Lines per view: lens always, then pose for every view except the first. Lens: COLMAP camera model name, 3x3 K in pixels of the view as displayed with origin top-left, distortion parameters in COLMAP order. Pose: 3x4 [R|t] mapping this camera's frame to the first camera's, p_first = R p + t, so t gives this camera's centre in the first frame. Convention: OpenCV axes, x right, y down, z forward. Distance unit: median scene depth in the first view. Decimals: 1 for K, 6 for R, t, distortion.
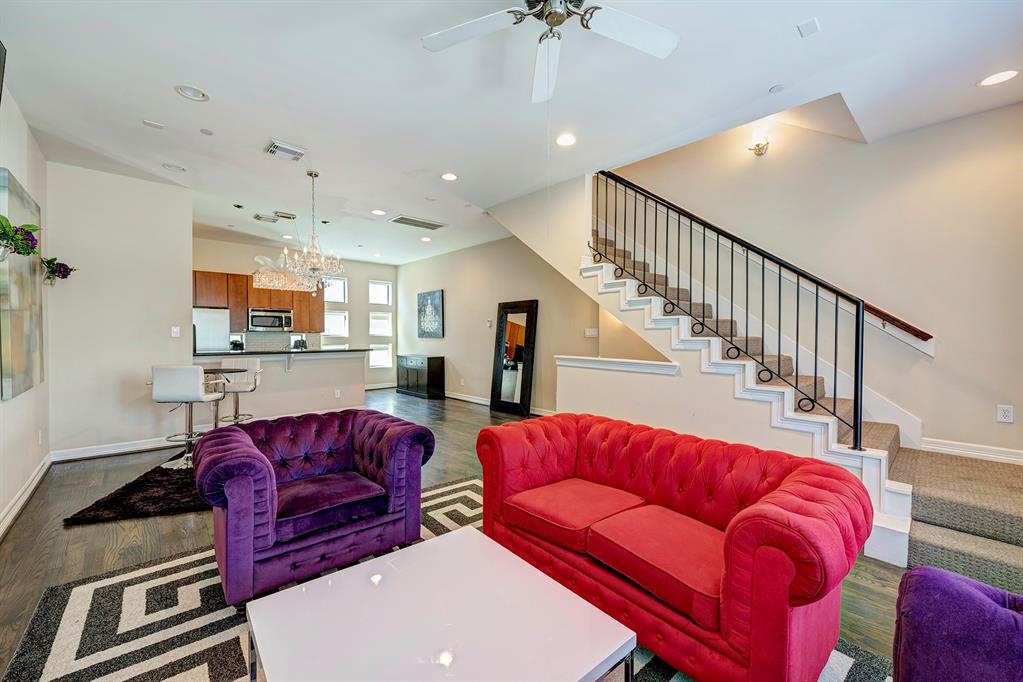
lens RADIAL K [[400.5, 0, 506.6], [0, 400.5, 336.4], [0, 0, 1]] dist [0.004629, 0.000746]
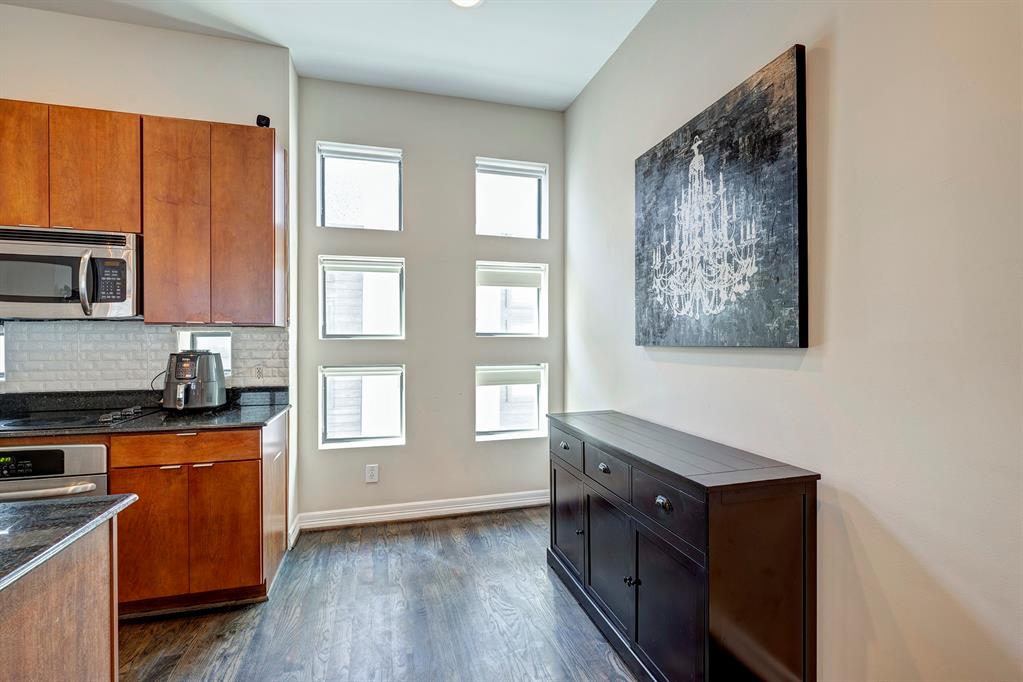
lens RADIAL K [[462.1, 0, 501.4], [0, 462.1, 339.4], [0, 0, 1]] dist [-0.000149, 0.000407]
pose [[0.883507, 0.003428, -0.468406, -0.185221], [-0.003711, 0.999993, 0.000318, -0.000558], [0.468404, 0.001458, 0.883513, 0.815265]]
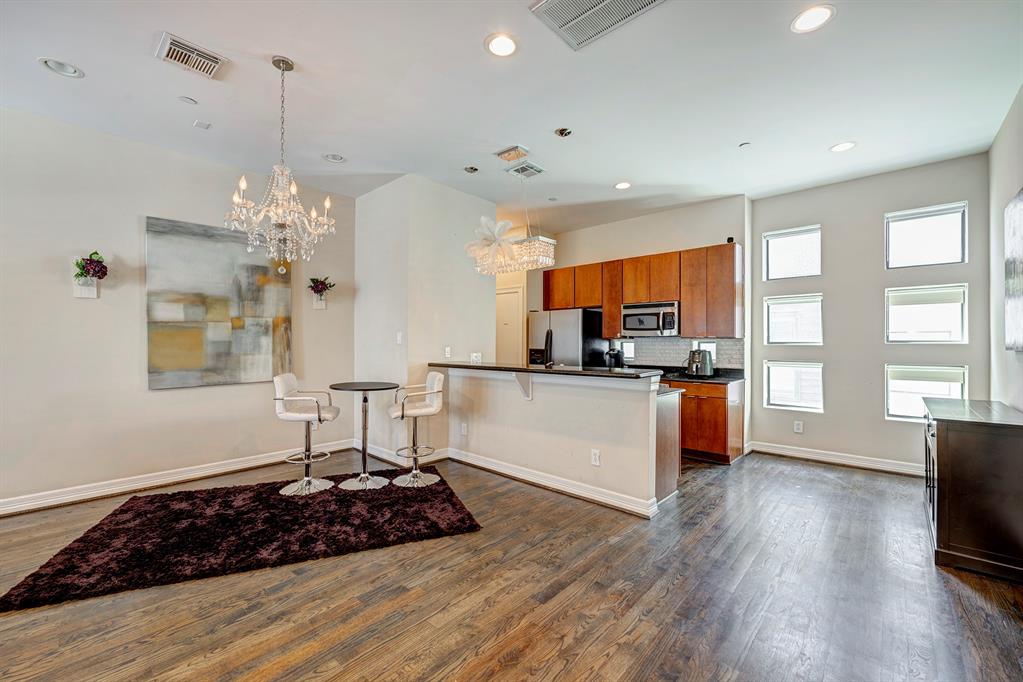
lens RADIAL K [[408.8, 0, 520.2], [0, 408.8, 343.6], [0, 0, 1]] dist [0.003643, -0.000254]
pose [[0.088404, 0.003399, -0.996079, 0.066837], [-0.005941, 0.999978, 0.002885, -0.001331], [0.996067, 0.005662, 0.088422, 0.674643]]
